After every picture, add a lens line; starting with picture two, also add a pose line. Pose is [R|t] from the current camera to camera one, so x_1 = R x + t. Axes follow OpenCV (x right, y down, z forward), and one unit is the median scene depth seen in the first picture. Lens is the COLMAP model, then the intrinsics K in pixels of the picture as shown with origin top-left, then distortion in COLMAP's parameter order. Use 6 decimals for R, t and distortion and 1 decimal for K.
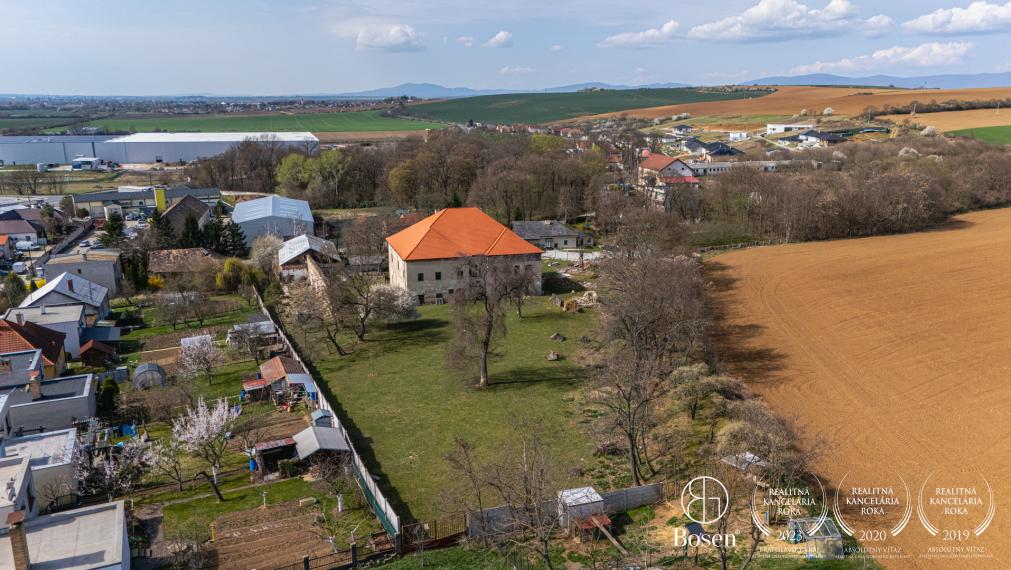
lens RADIAL K [[740.5, 0, 509.2], [0, 740.5, 293.2], [0, 0, 1]] dist [0.070121, -0.066205]
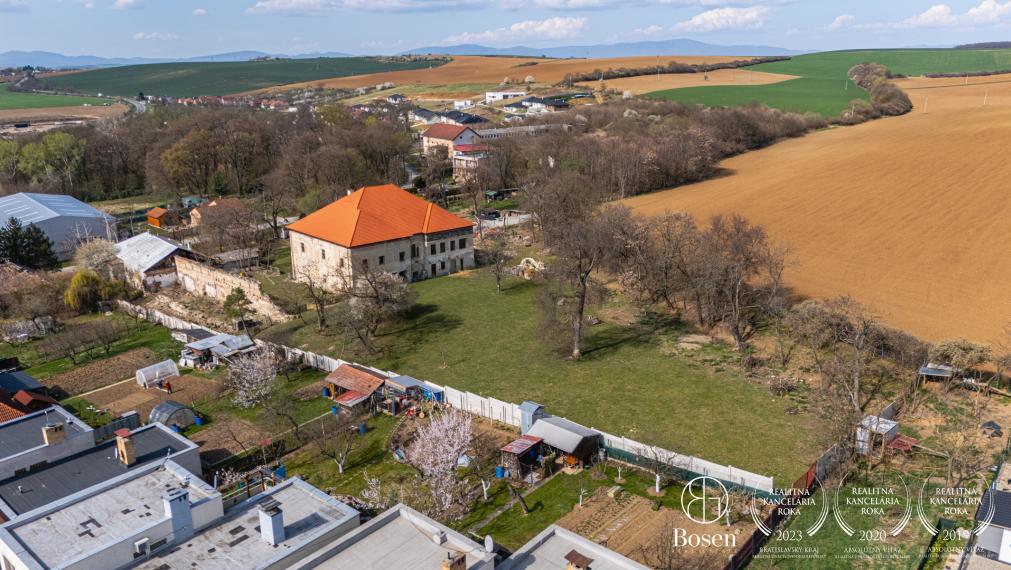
lens RADIAL K [[740.5, 0, 510.8], [0, 740.5, 288.8], [0, 0, 1]] dist [0.070121, -0.066205]
pose [[0.908242, -0.130111, 0.397703, -0.079157], [0.117208, 0.991487, 0.056702, -0.005273], [-0.401695, -0.004885, 0.915761, 0.018768]]
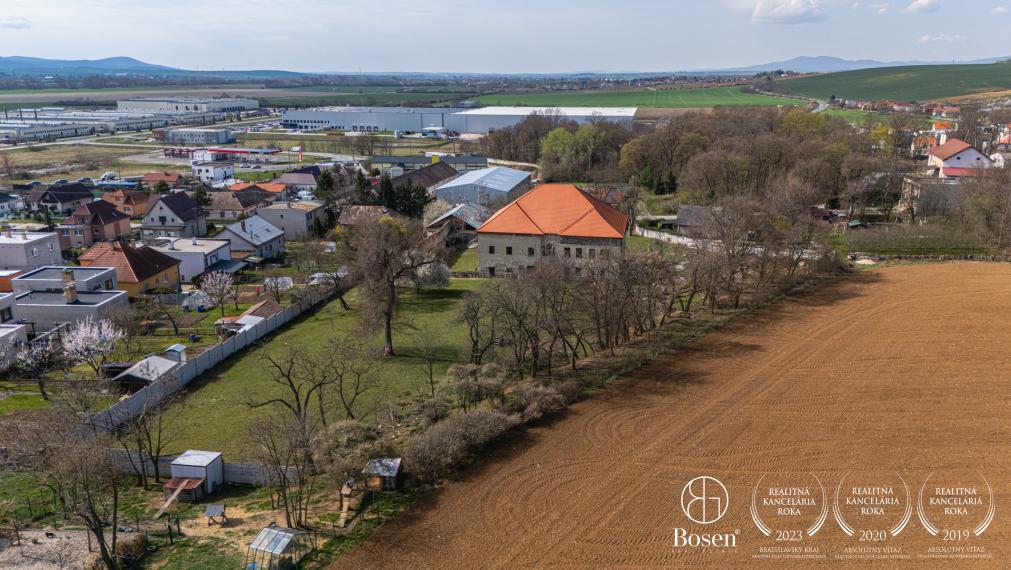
lens RADIAL K [[740.5, 0, 502.2], [0, 740.5, 283.0], [0, 0, 1]] dist [0.070121, -0.066205]
pose [[0.879474, 0.127871, -0.458448, 0.087463], [-0.119846, 0.991694, 0.046695, -0.006152], [0.460610, 0.013876, 0.887494, 0.026795]]
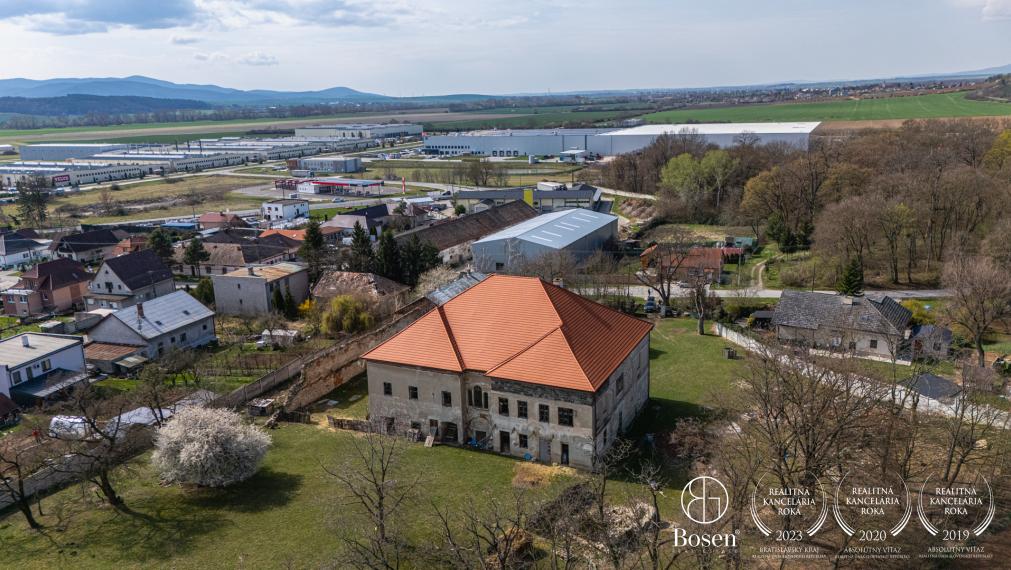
lens RADIAL K [[740.5, 0, 506.7], [0, 740.5, 289.9], [0, 0, 1]] dist [0.070121, -0.066205]
pose [[0.741621, 0.144798, -0.655005, 0.079948], [-0.136928, 0.988544, 0.063497, -0.036663], [0.656696, 0.042598, 0.752952, 0.147446]]
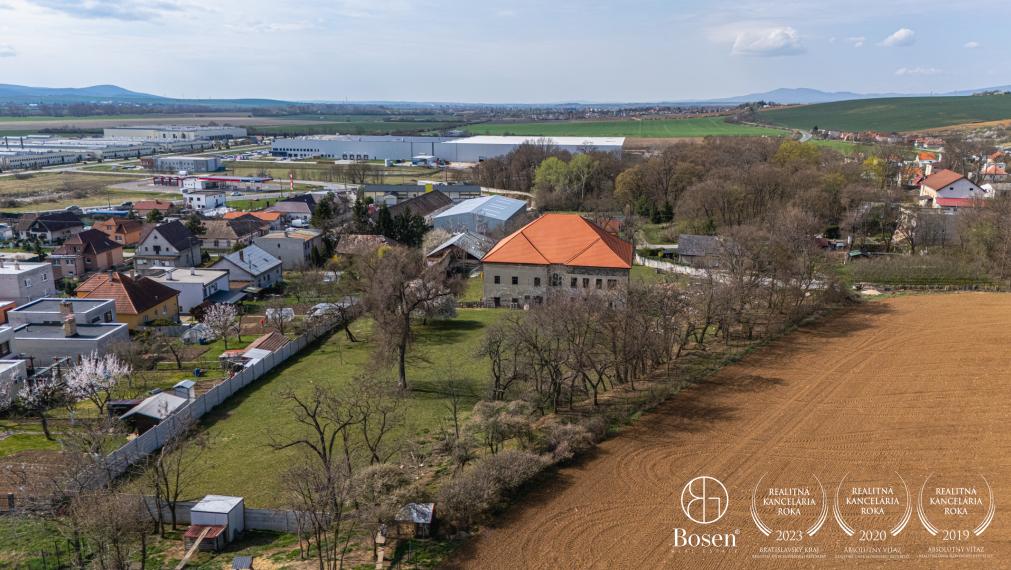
lens RADIAL K [[740.5, 0, 502.4], [0, 740.5, 283.5], [0, 0, 1]] dist [0.070121, -0.066205]
pose [[0.888305, 0.110868, -0.445672, 0.080108], [-0.119798, 0.992765, 0.008187, -0.006235], [0.443355, 0.046118, 0.895159, 0.026822]]
